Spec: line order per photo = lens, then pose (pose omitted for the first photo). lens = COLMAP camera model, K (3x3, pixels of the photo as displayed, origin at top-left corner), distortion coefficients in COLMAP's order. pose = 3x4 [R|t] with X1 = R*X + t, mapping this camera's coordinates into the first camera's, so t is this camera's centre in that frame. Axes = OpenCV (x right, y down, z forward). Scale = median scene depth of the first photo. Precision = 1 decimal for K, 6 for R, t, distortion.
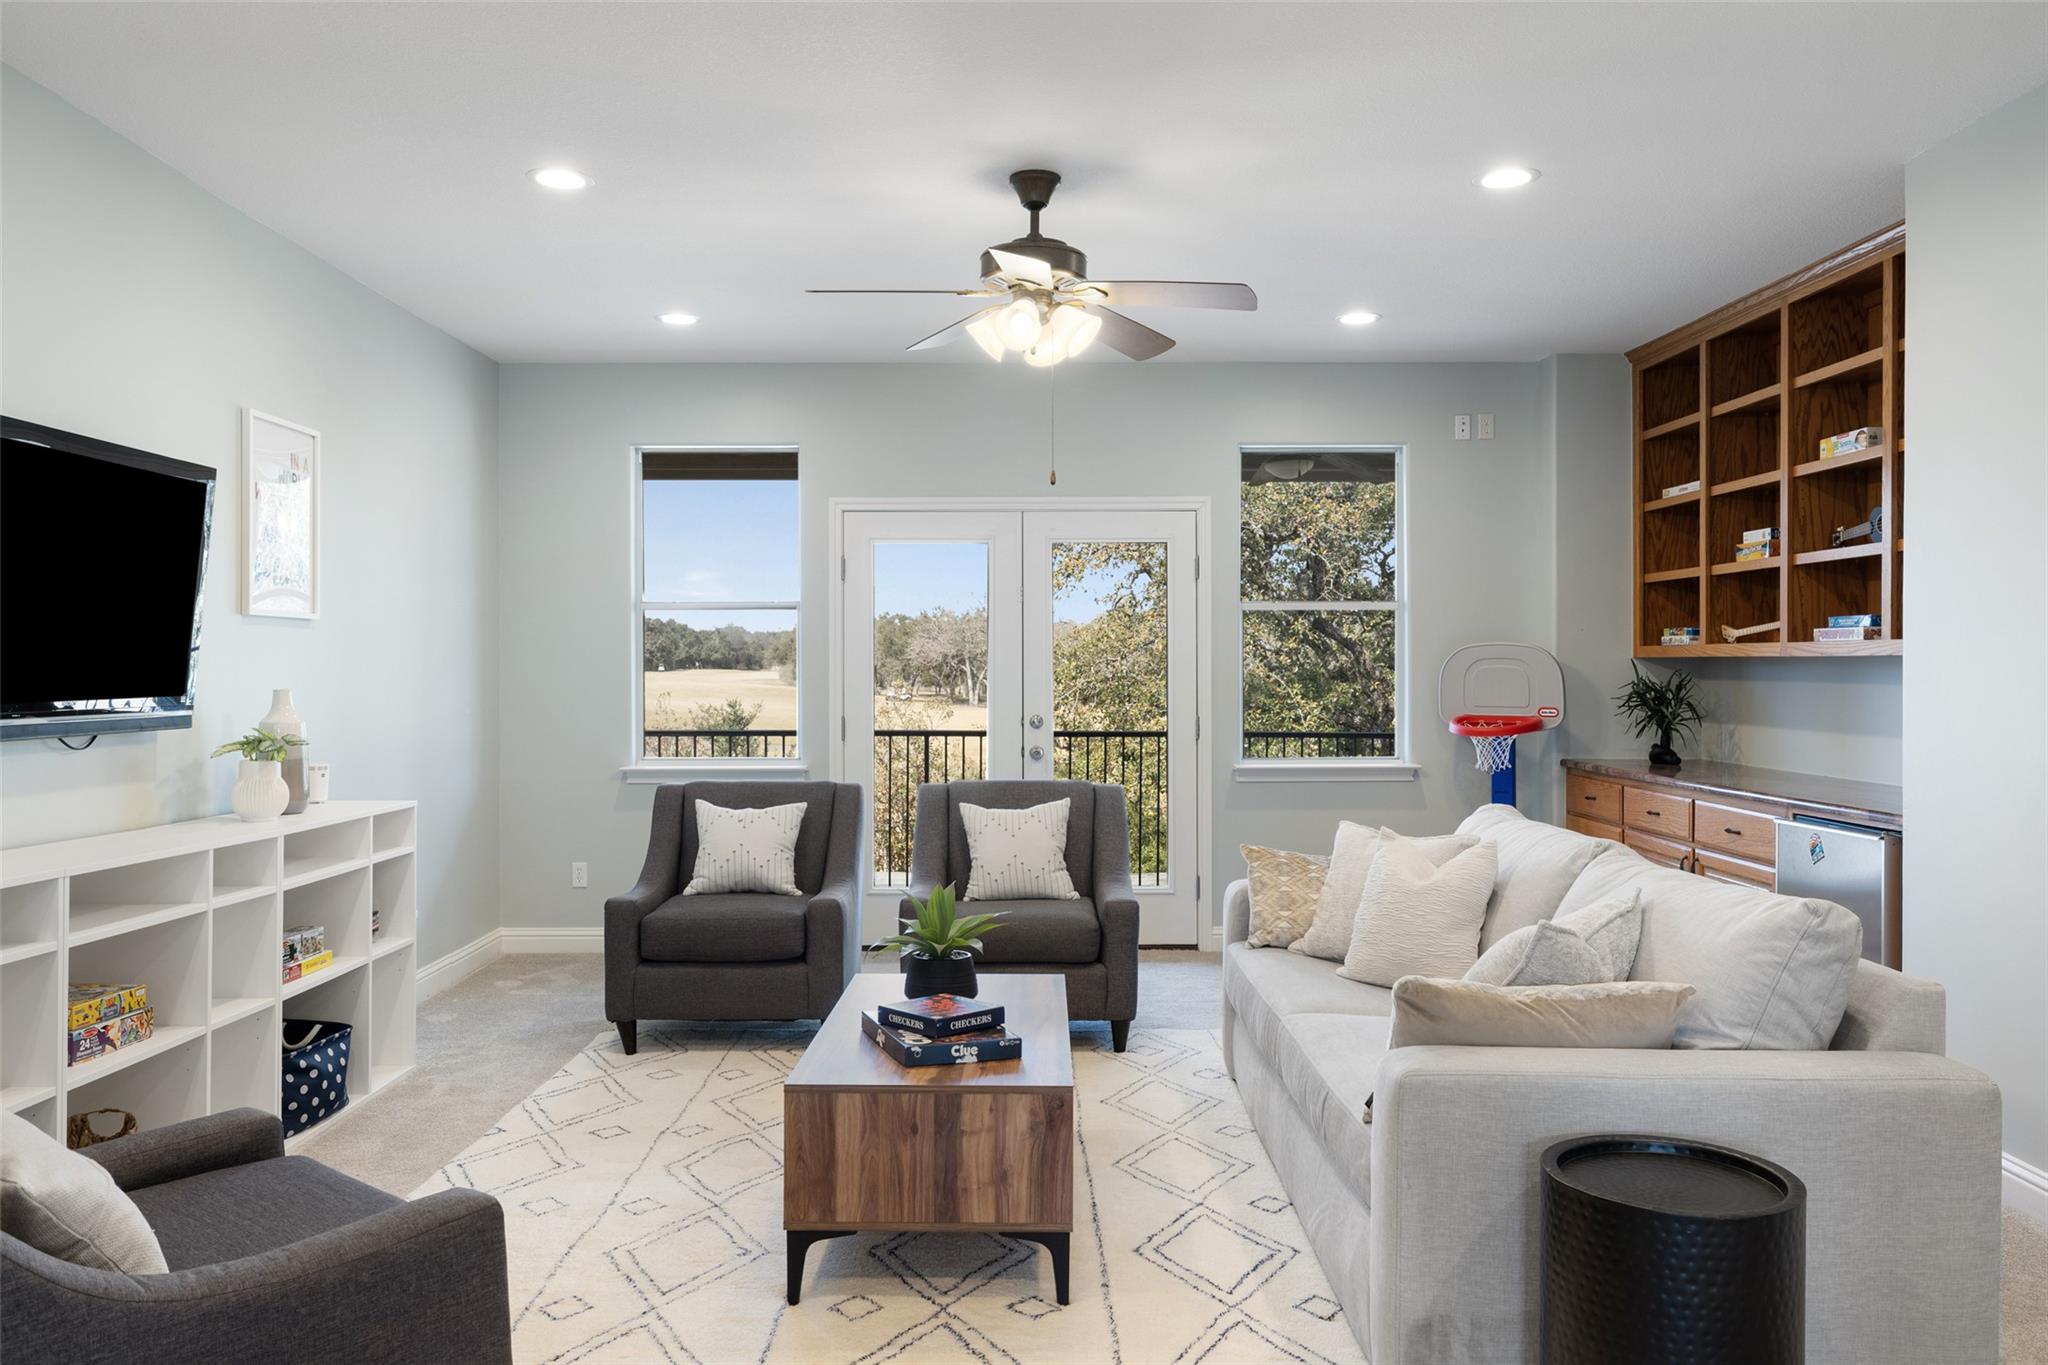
lens RADIAL K [[1572.8, 0, 1023.9], [0, 1572.8, 678.4], [0, 0, 1]] dist [0.005352, -0.002888]
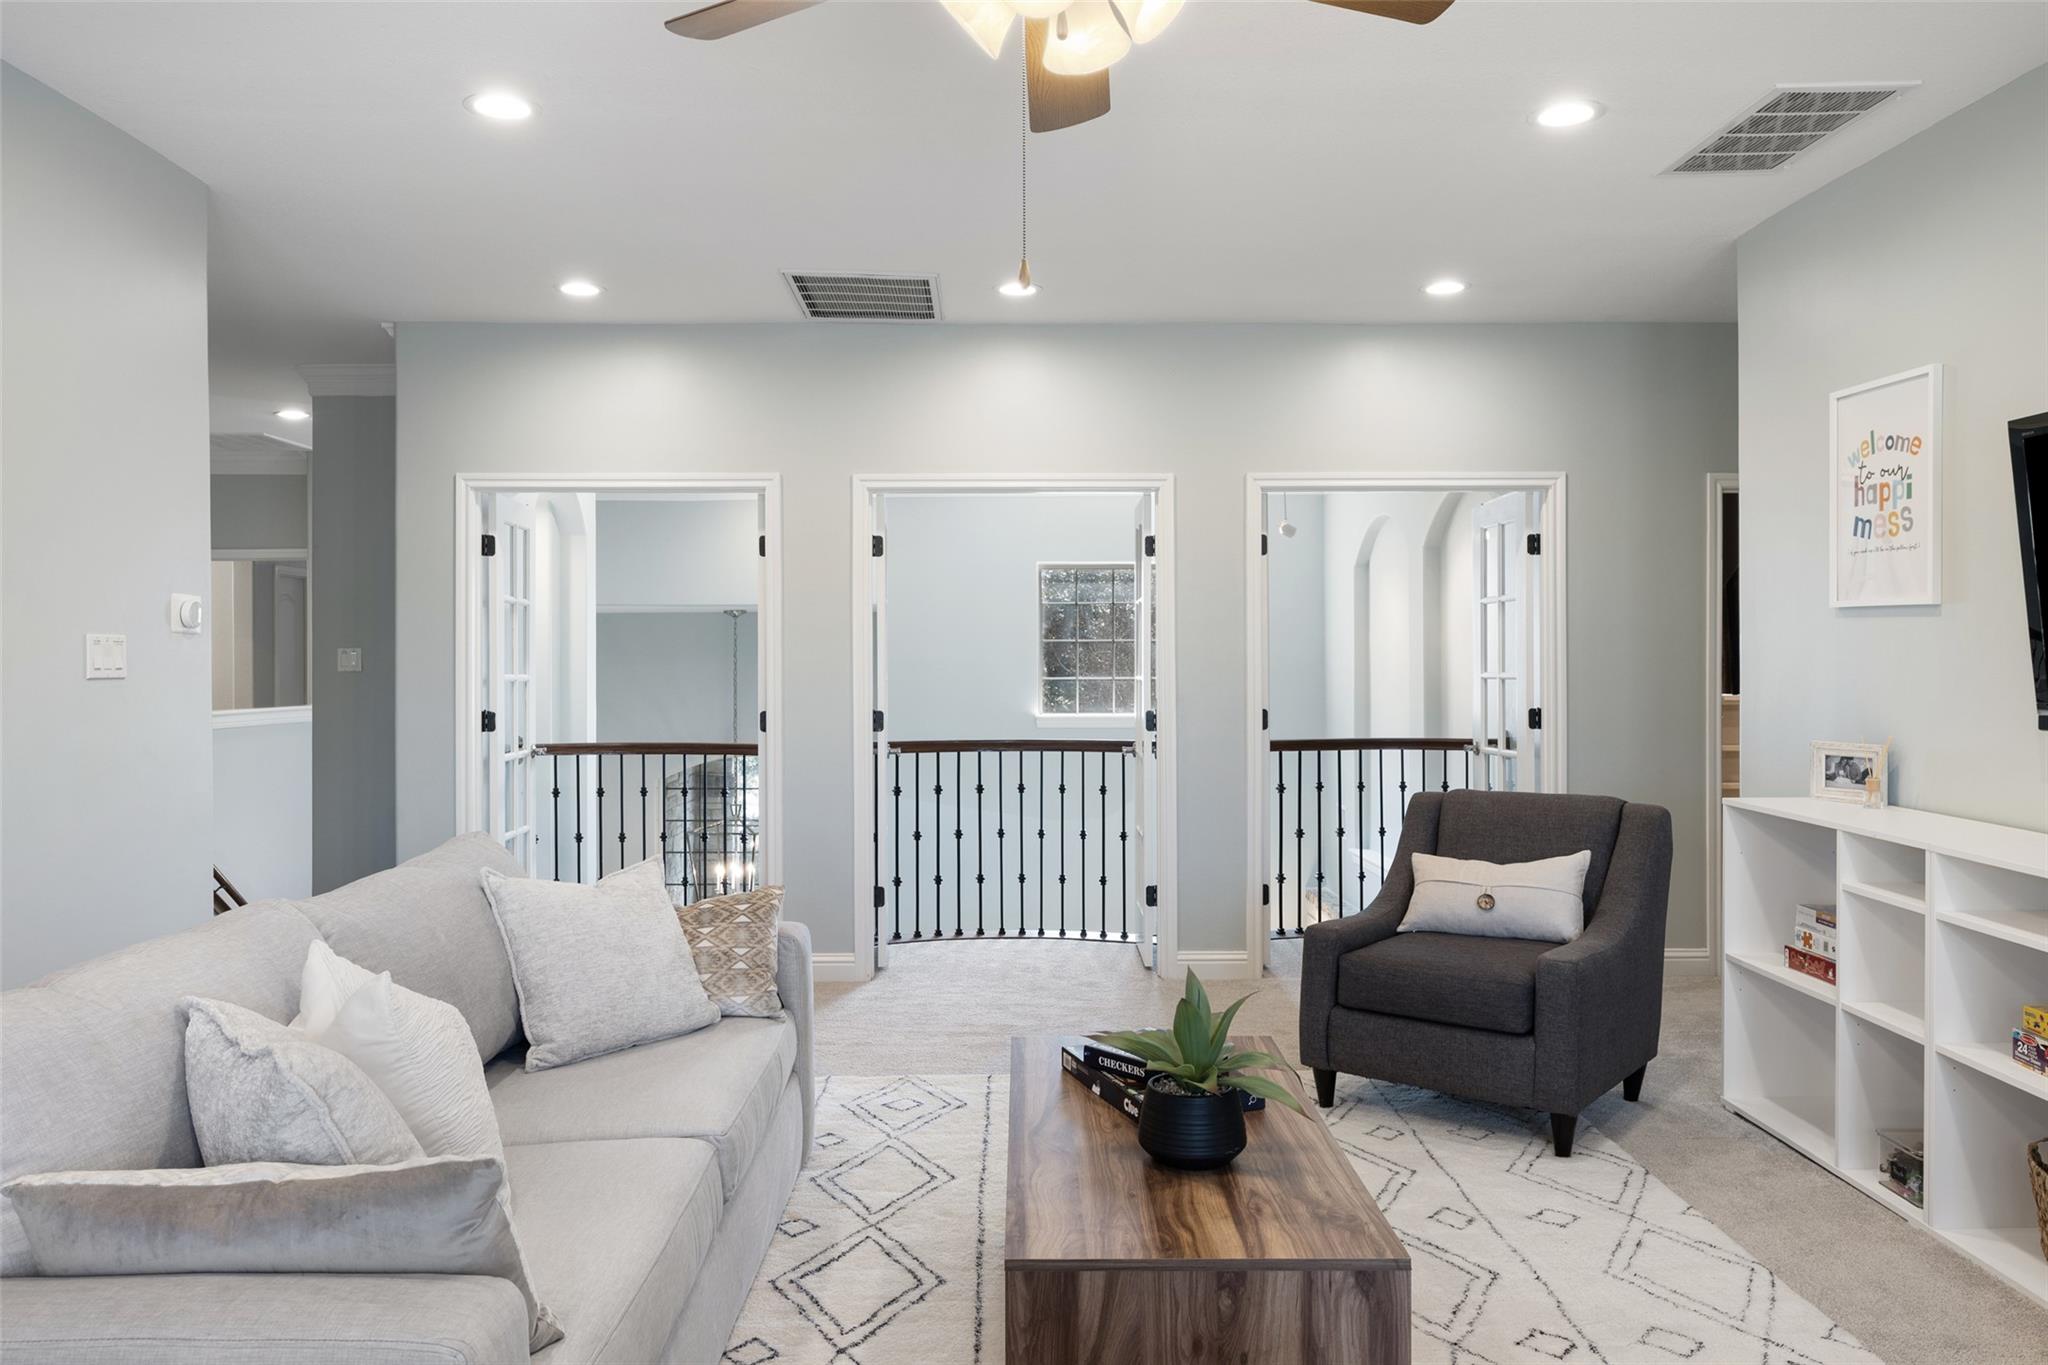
lens RADIAL K [[1439.7, 0, 1024.5], [0, 1439.7, 672.8], [0, 0, 1]] dist [0.004524, -0.004132]
pose [[-0.999941, 0.004325, -0.009930, 0.028601], [0.004150, 0.999837, 0.017574, -0.017159], [0.010004, 0.017531, -0.999796, 1.859141]]
